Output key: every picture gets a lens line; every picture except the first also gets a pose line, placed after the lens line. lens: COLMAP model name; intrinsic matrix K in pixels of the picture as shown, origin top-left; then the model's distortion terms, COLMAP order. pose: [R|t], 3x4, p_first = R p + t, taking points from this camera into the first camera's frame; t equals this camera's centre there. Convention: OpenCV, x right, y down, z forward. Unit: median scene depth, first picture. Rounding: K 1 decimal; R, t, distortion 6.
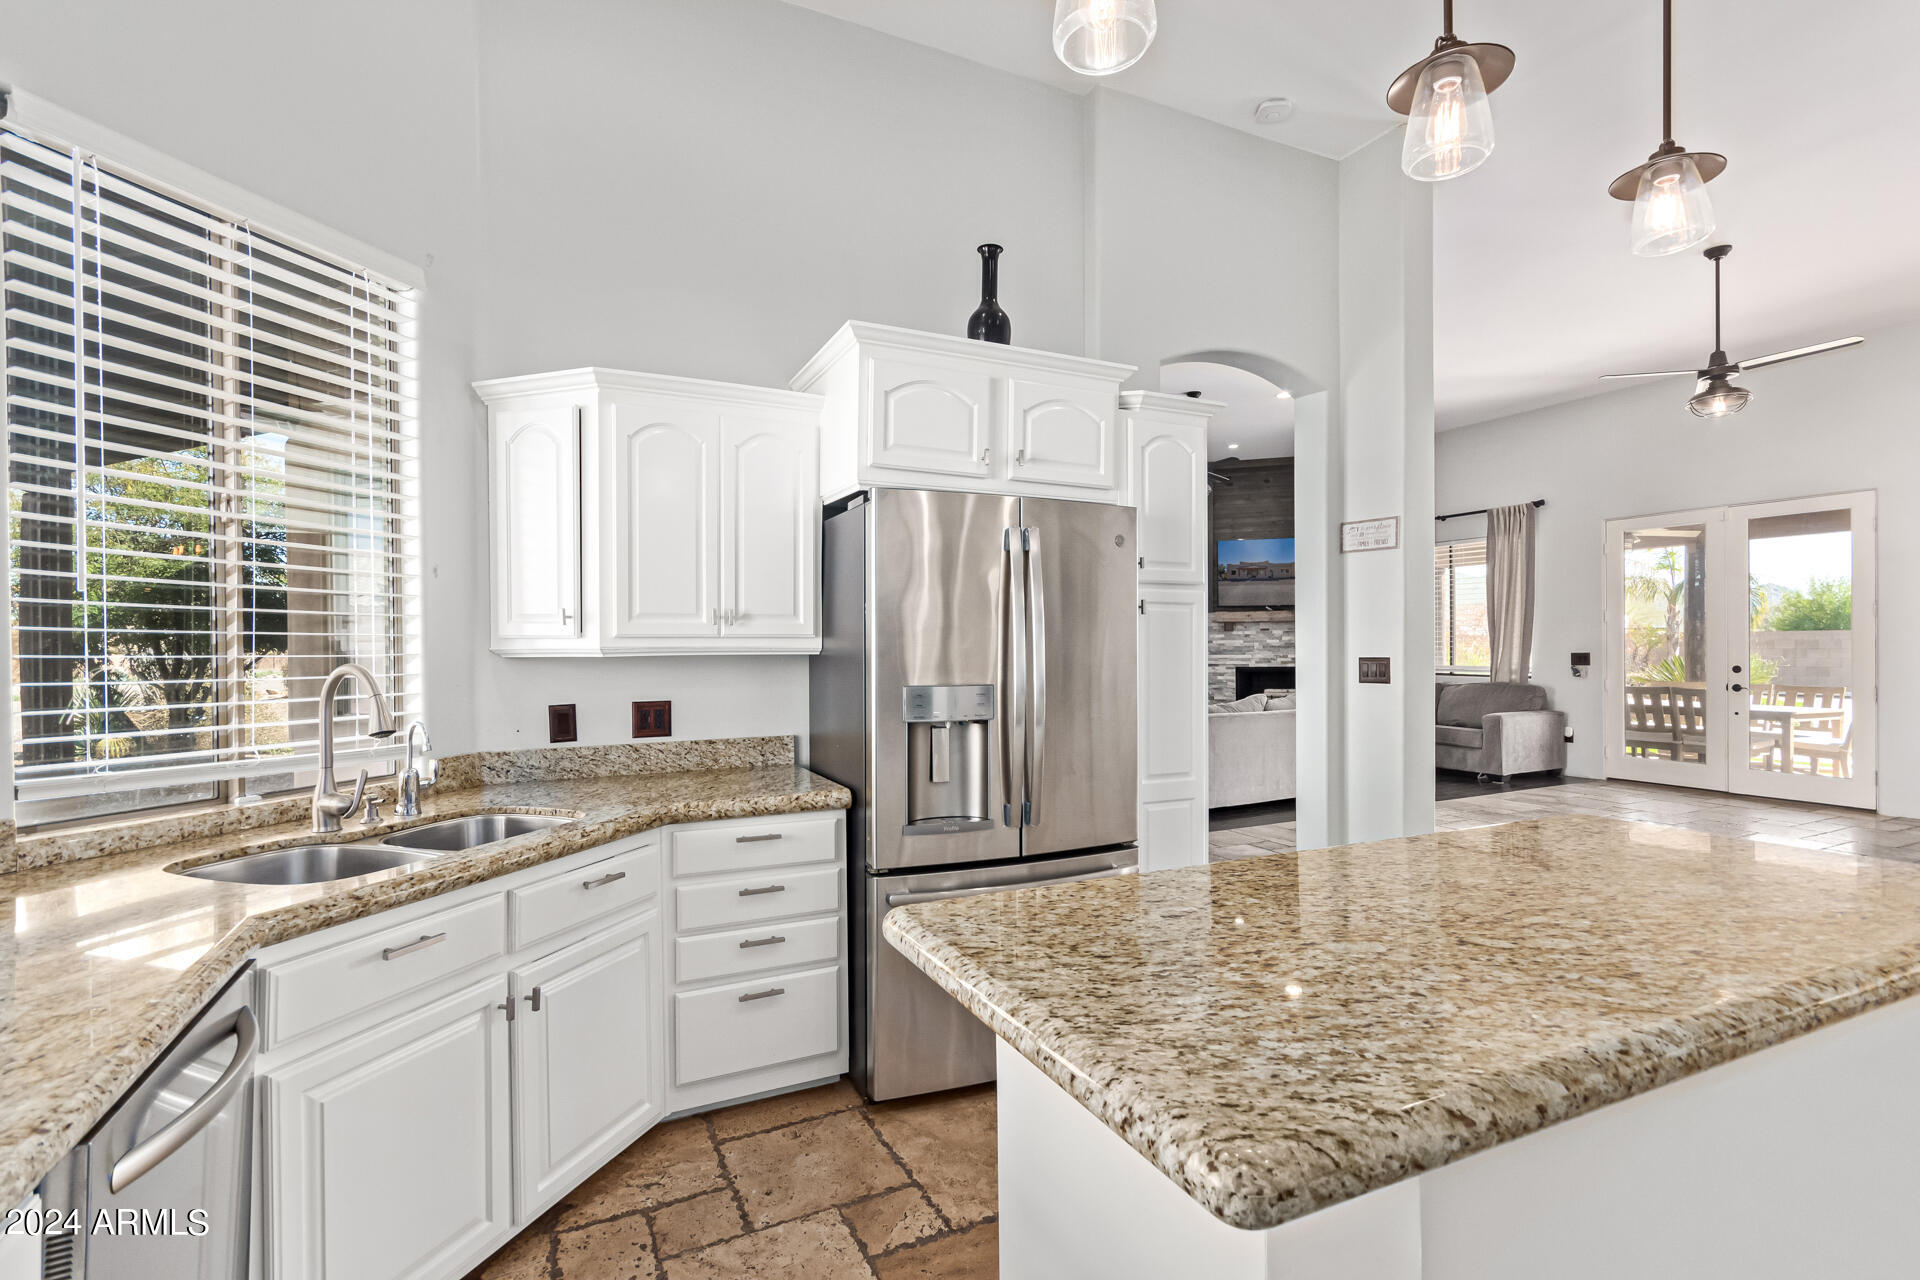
lens RADIAL K [[879.2, 0, 953.6], [0, 879.2, 649.9], [0, 0, 1]] dist [-0.000893, -0.000050]
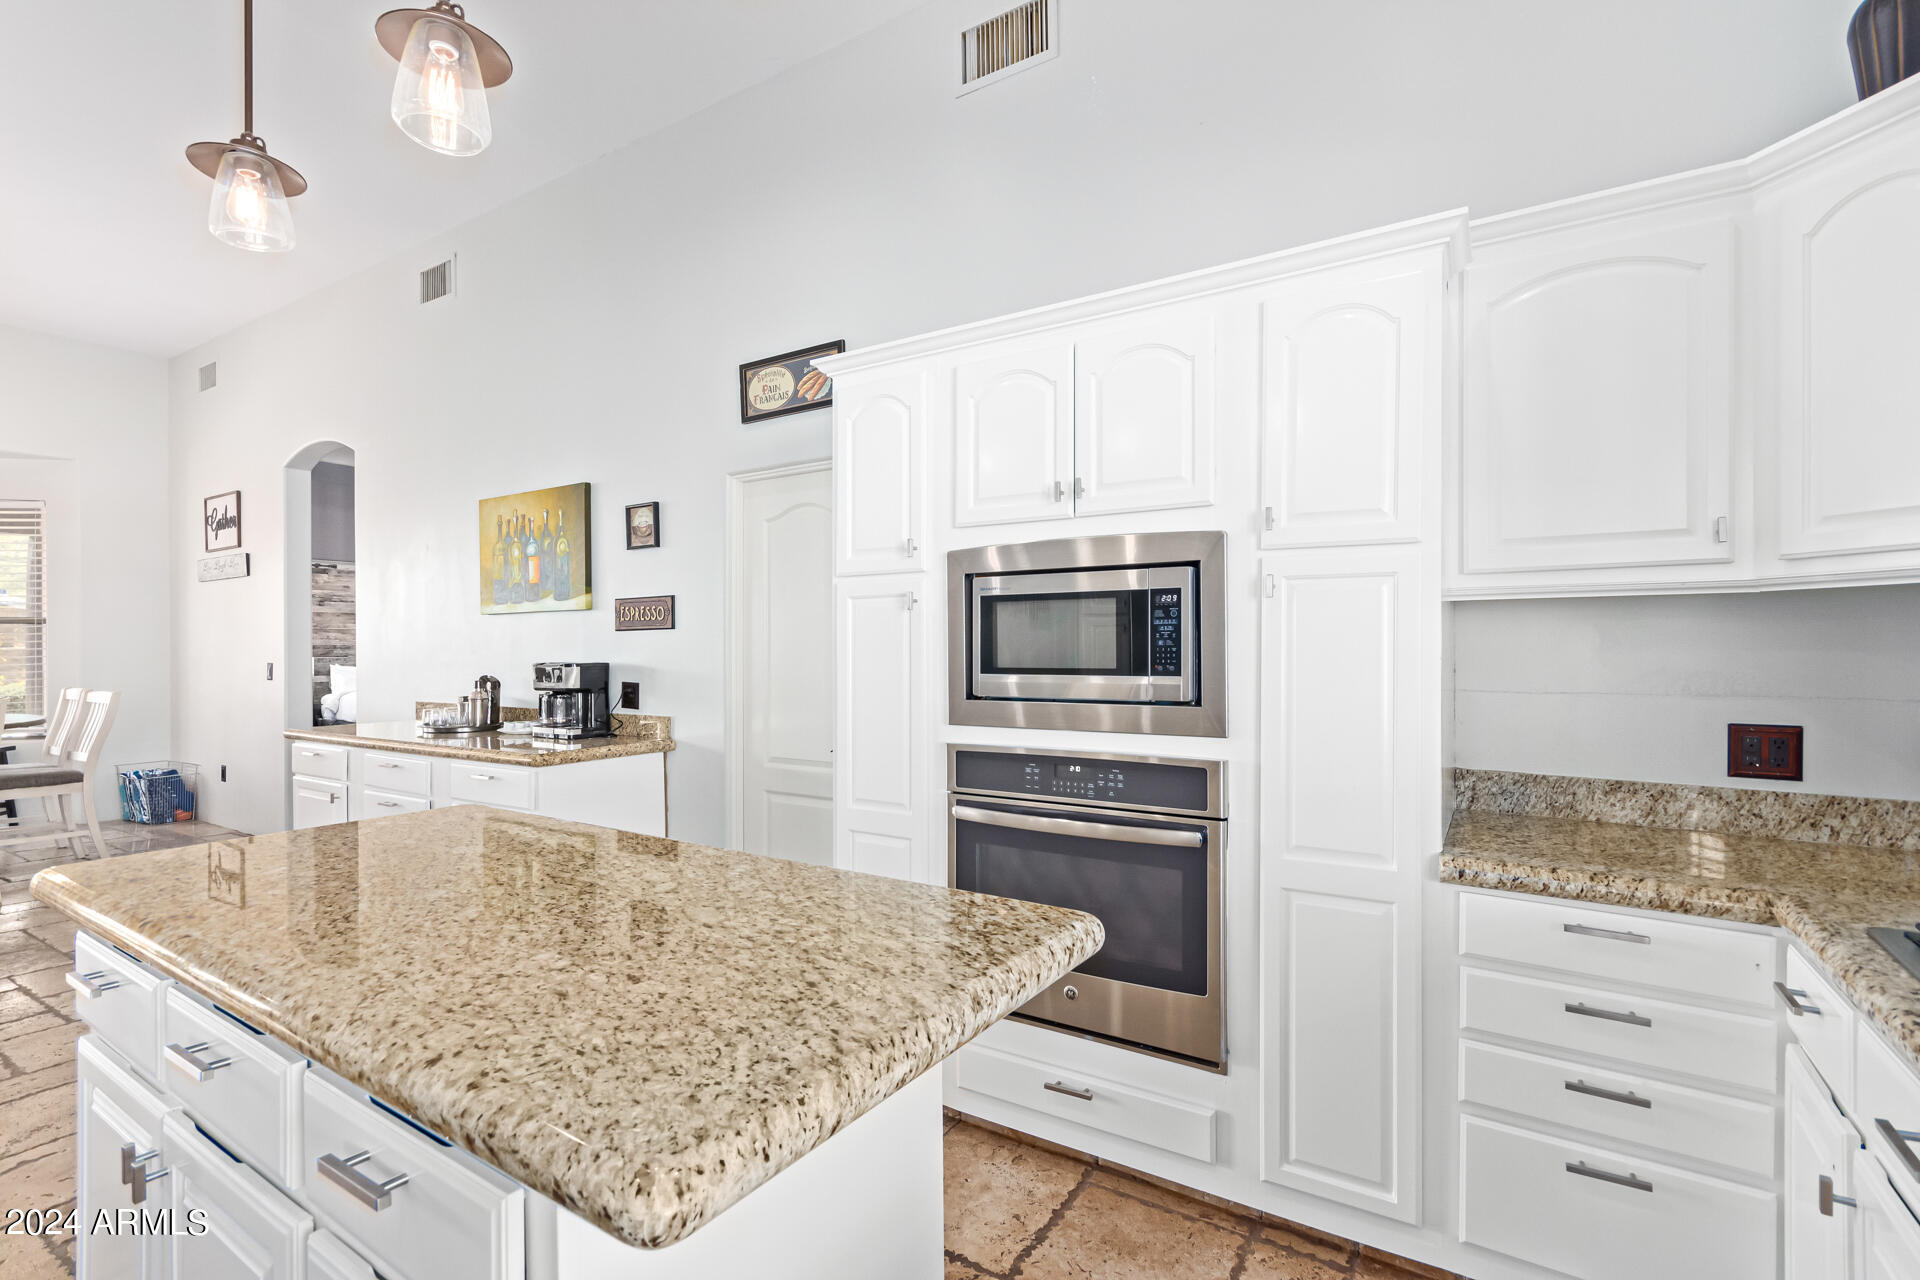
lens RADIAL K [[903.3, 0, 934.7], [0, 903.3, 648.5], [0, 0, 1]] dist [0.033767, -0.000092]
pose [[-0.507276, 0.004955, 0.861769, -0.733624], [0.008087, 0.999967, -0.000990, -0.000360], [-0.861746, 0.006467, -0.507299, 1.401723]]
